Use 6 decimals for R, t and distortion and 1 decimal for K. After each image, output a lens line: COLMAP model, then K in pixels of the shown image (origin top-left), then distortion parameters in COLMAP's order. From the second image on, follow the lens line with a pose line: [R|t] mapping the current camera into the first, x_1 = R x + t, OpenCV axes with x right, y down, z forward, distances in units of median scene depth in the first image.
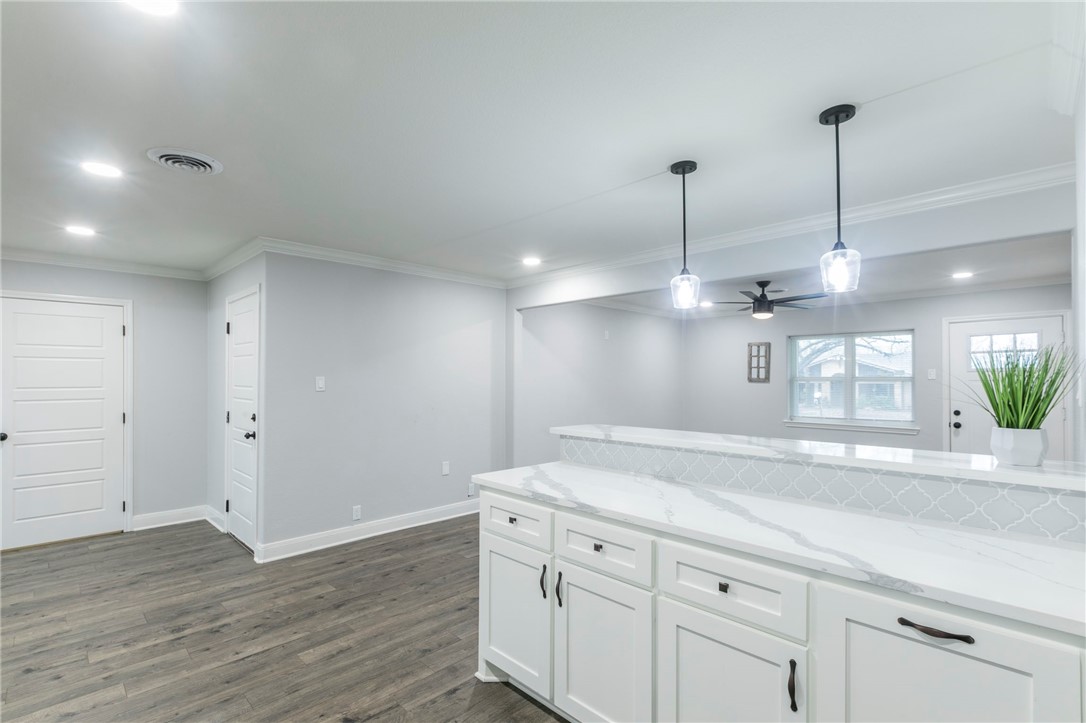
lens RADIAL K [[502.9, 0, 542.2], [0, 502.9, 376.9], [0, 0, 1]] dist [0.000728, -0.000572]
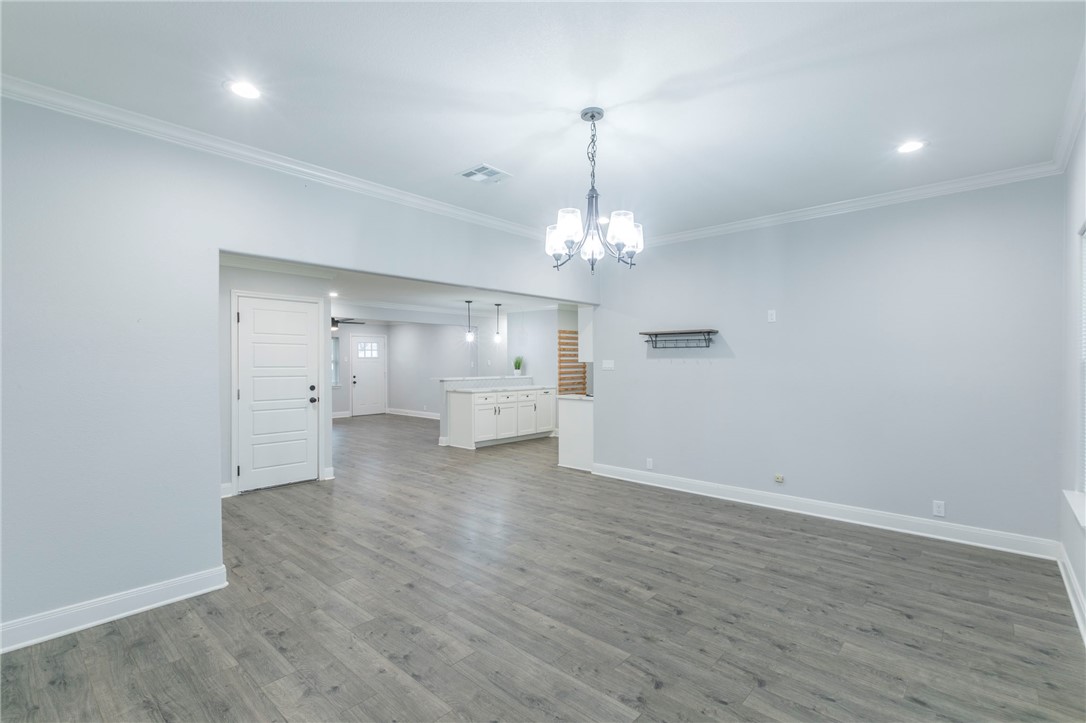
lens RADIAL K [[489.8, 0, 543.0], [0, 489.8, 361.5], [0, 0, 1]] dist [0.001655, 0.000126]
pose [[-0.042332, 0.000447, 0.999103, -1.857555], [-0.002436, 0.999997, -0.000551, 0.003912], [-0.999101, -0.002457, -0.042331, 0.364075]]
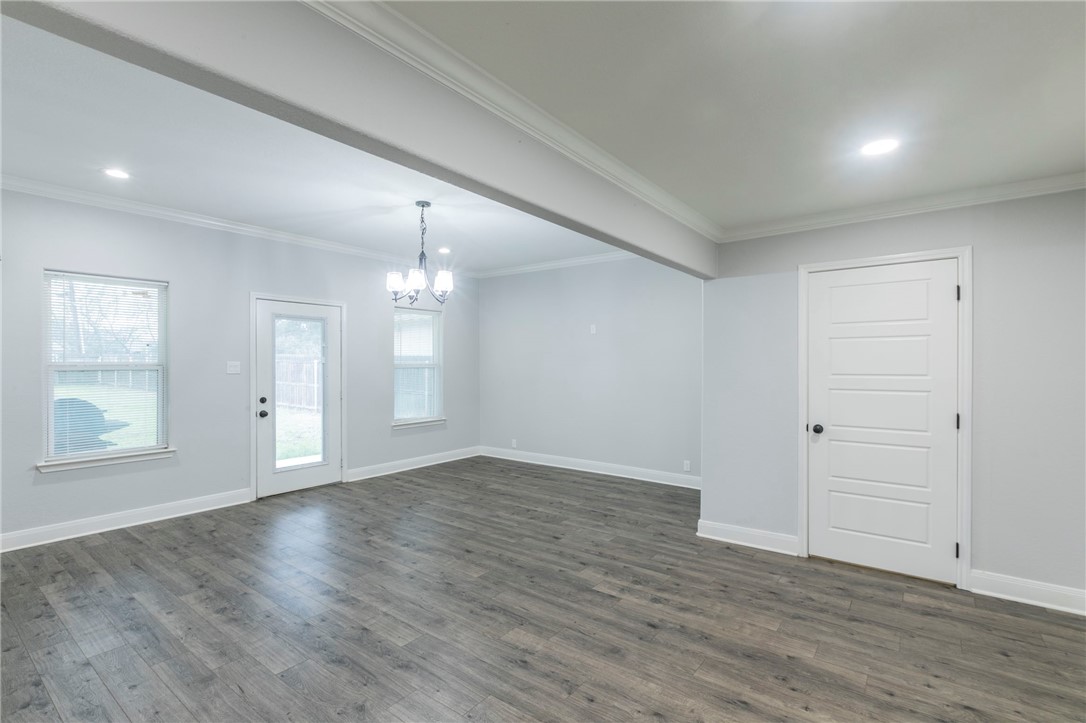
lens RADIAL K [[498.2, 0, 543.5], [0, 498.2, 364.1], [0, 0, 1]] dist [0.001018, -0.000914]
pose [[0.130445, -0.000465, -0.991456, -0.250885], [0.001470, 0.999999, -0.000276, 0.005607], [0.991455, -0.001421, 0.130445, 0.379907]]
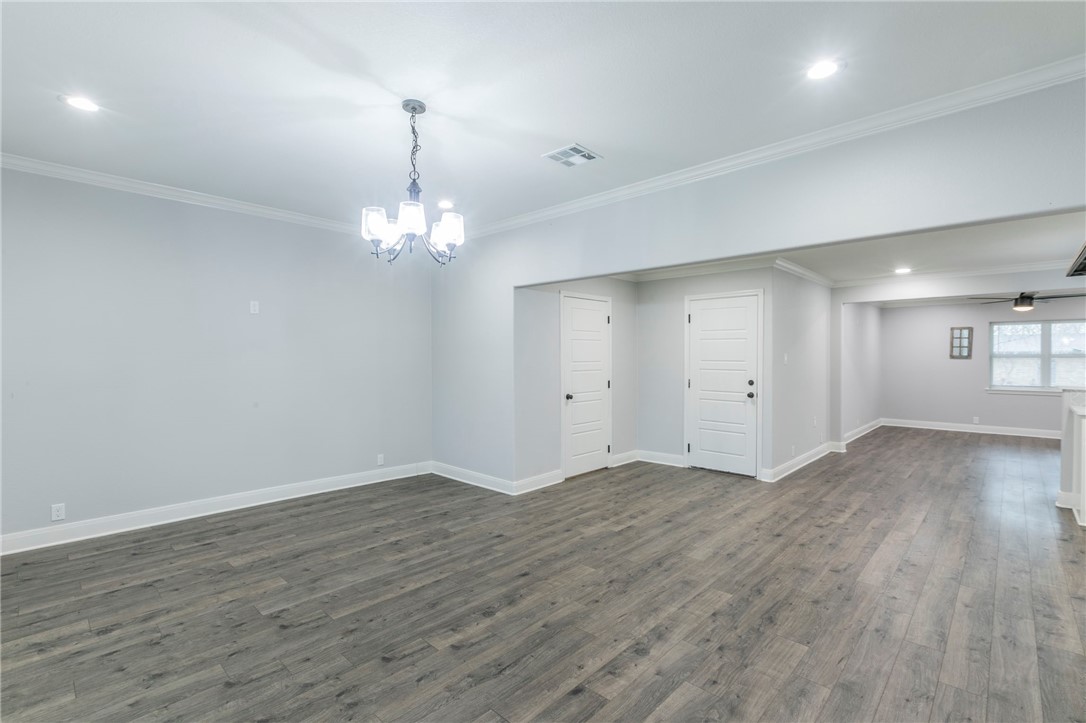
lens RADIAL K [[499.2, 0, 549.4], [0, 499.2, 356.3], [0, 0, 1]] dist [-0.001014, -0.000709]
pose [[0.999526, 0.000574, 0.030771, -1.091168], [-0.000619, 0.999999, 0.001471, 0.005467], [-0.030770, -0.001489, 0.999525, -0.358765]]
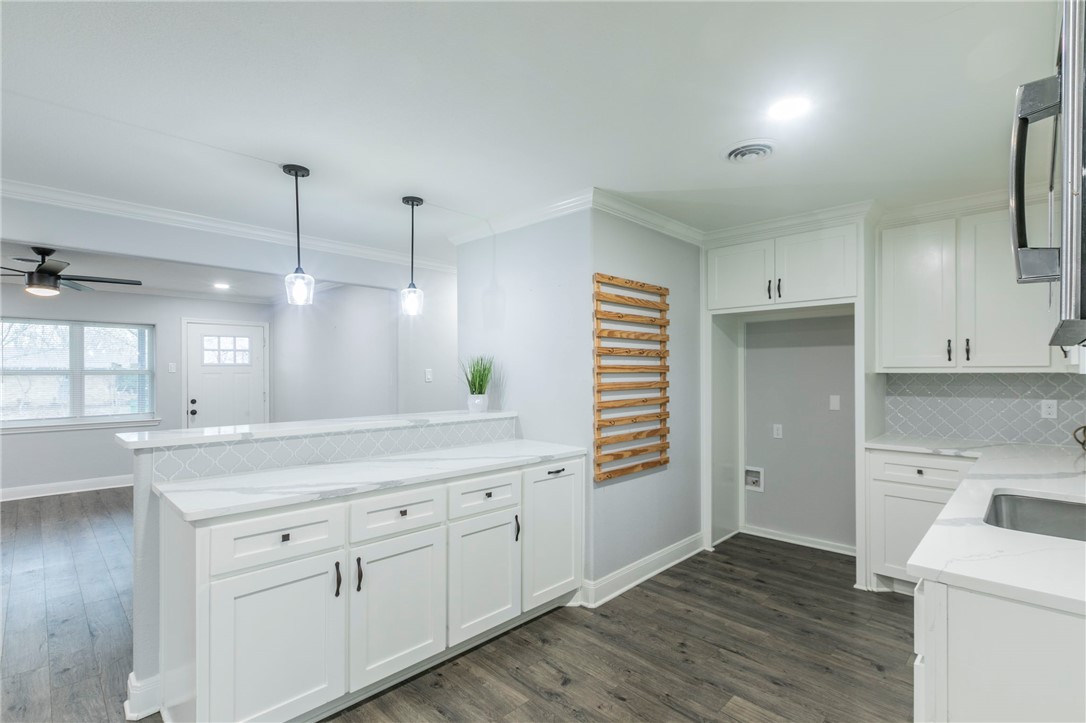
lens RADIAL K [[502.9, 0, 542.2], [0, 502.9, 376.9], [0, 0, 1]] dist [0.000728, -0.000572]
pose [[-0.002984, -0.010425, 0.999941, -0.447420], [-0.001537, 0.999945, 0.010421, 0.002580], [-0.999994, -0.001505, -0.003000, 0.282392]]
